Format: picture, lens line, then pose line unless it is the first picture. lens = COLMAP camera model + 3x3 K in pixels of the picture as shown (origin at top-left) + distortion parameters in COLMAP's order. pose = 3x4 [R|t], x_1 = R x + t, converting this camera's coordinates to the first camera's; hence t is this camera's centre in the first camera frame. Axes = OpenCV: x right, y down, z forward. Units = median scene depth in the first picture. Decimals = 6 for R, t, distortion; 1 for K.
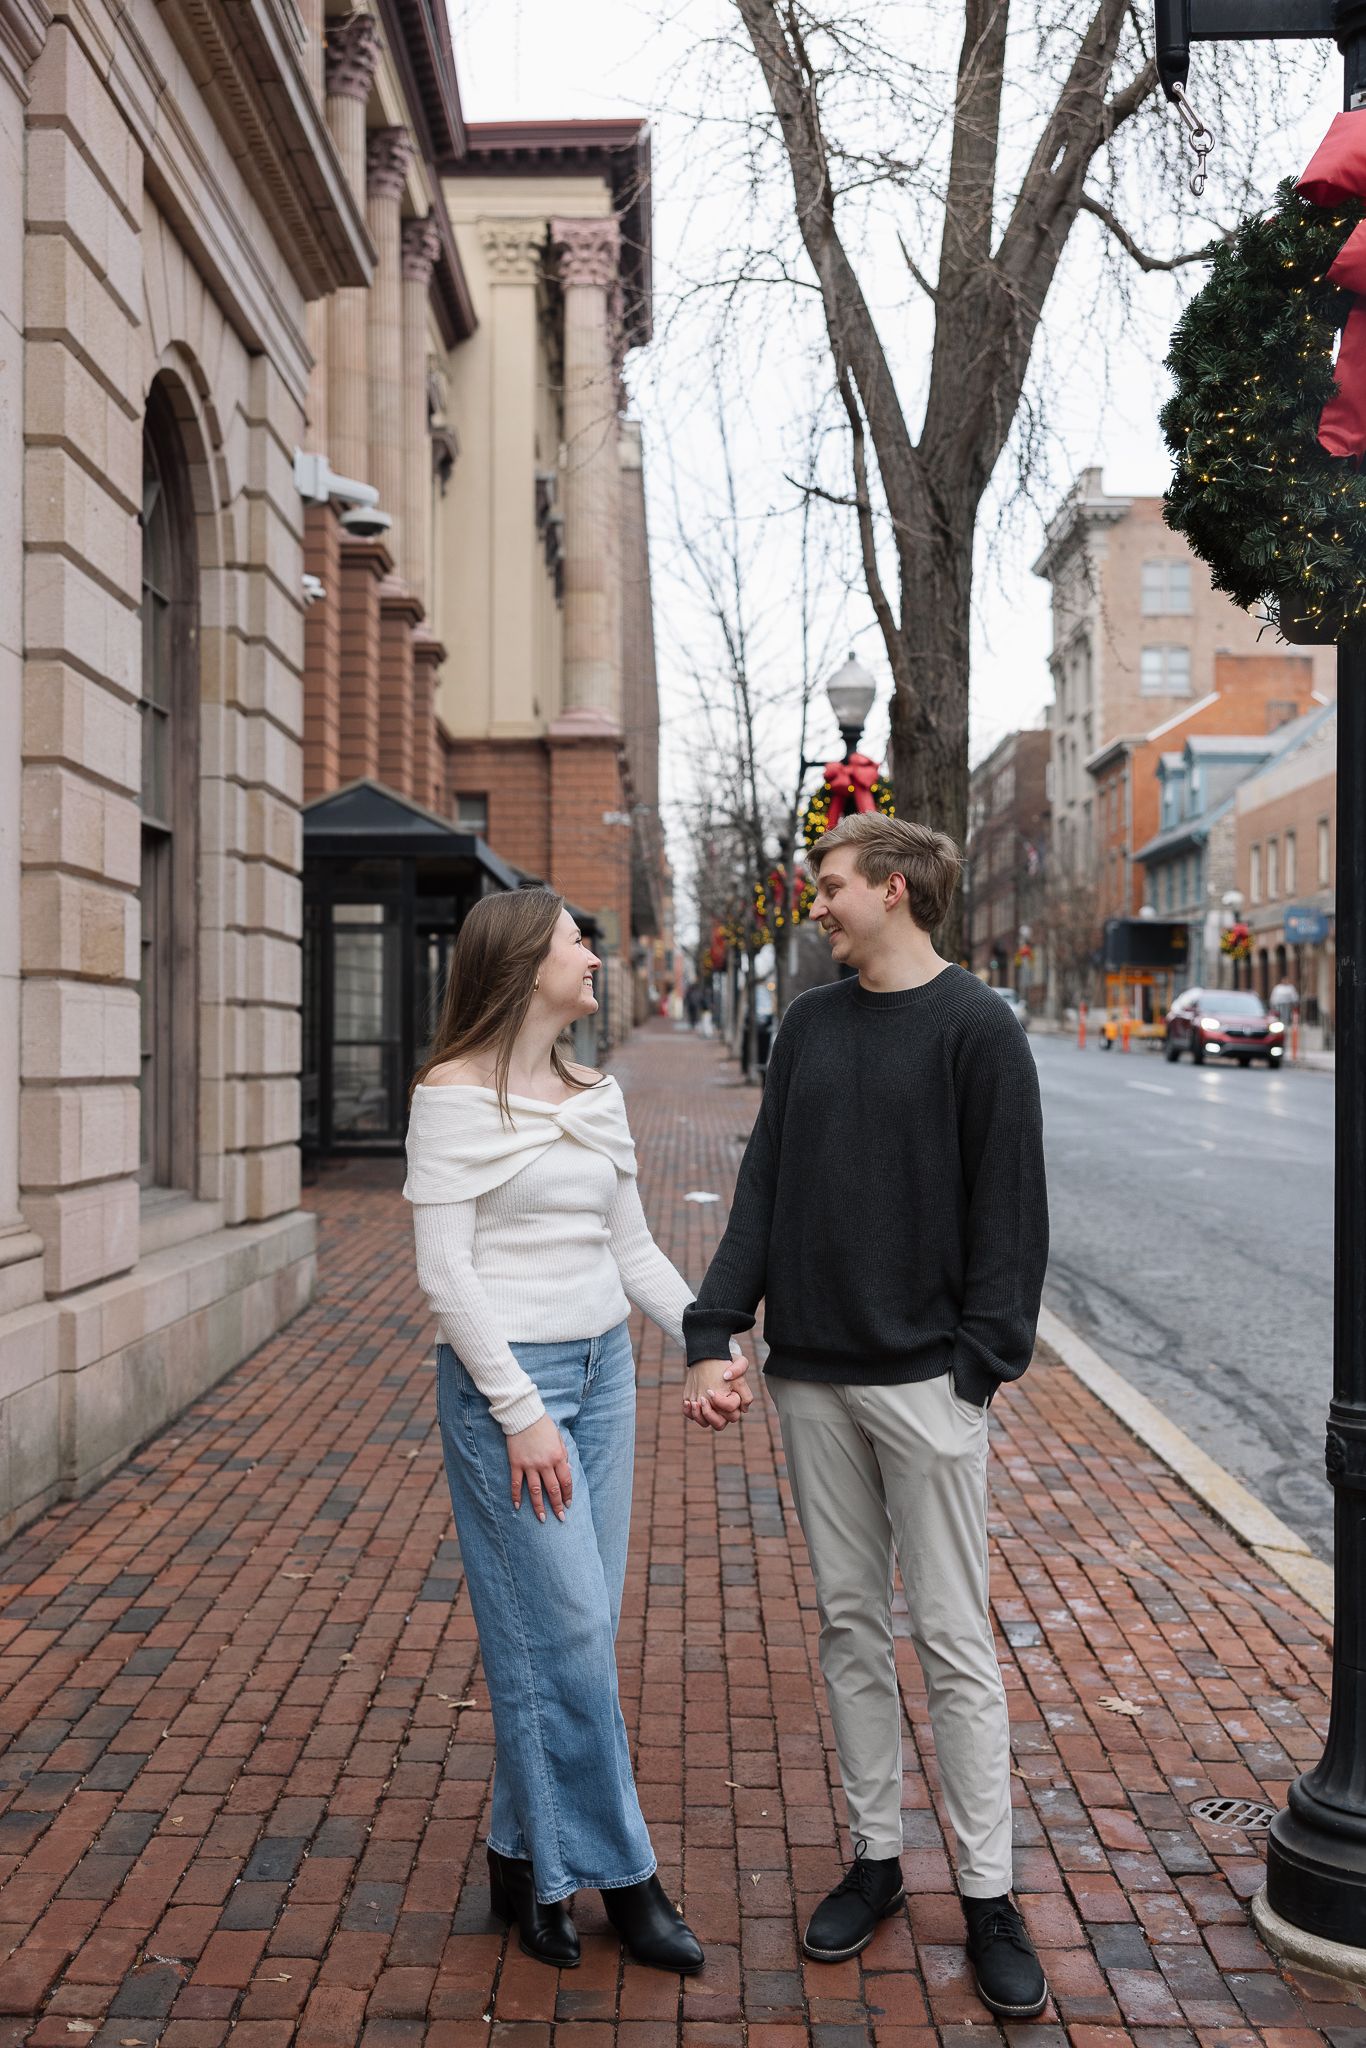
lens RADIAL K [[2137.1, 0, 685.2], [0, 2137.1, 1037.2], [0, 0, 1]] dist [-0.018548, 0.000000]
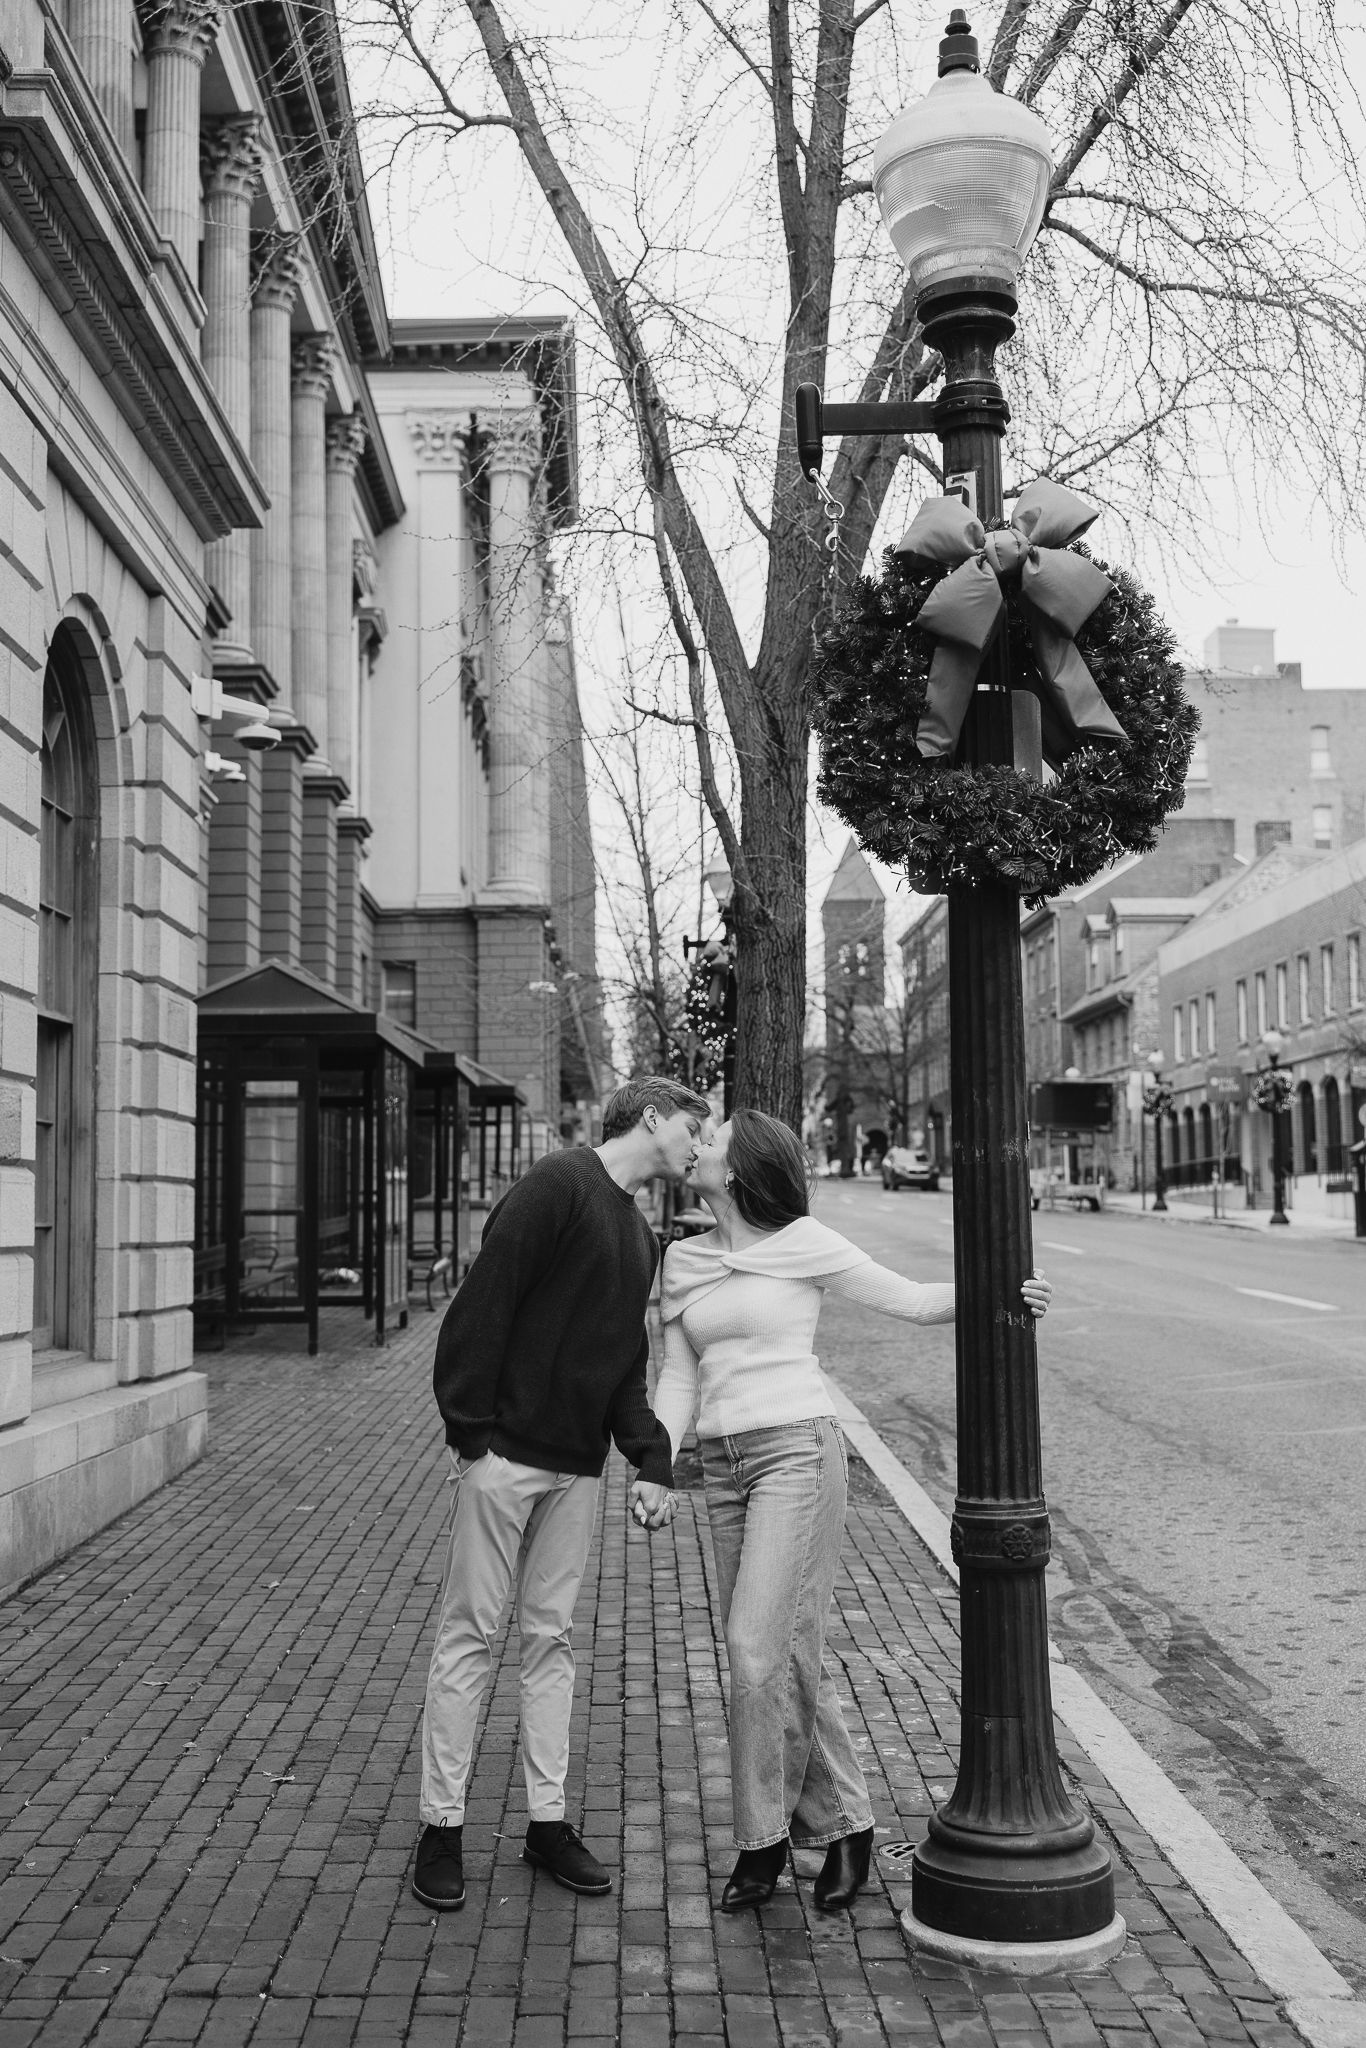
lens RADIAL K [[2221.5, 0, 681.8], [0, 2221.5, 1008.2], [0, 0, 1]] dist [-0.025963, 0.000000]
pose [[0.999865, -0.009402, 0.013462, 0.058855], [0.010527, 0.996229, -0.086121, -0.002010], [-0.012602, 0.086251, 0.996194, -0.145648]]
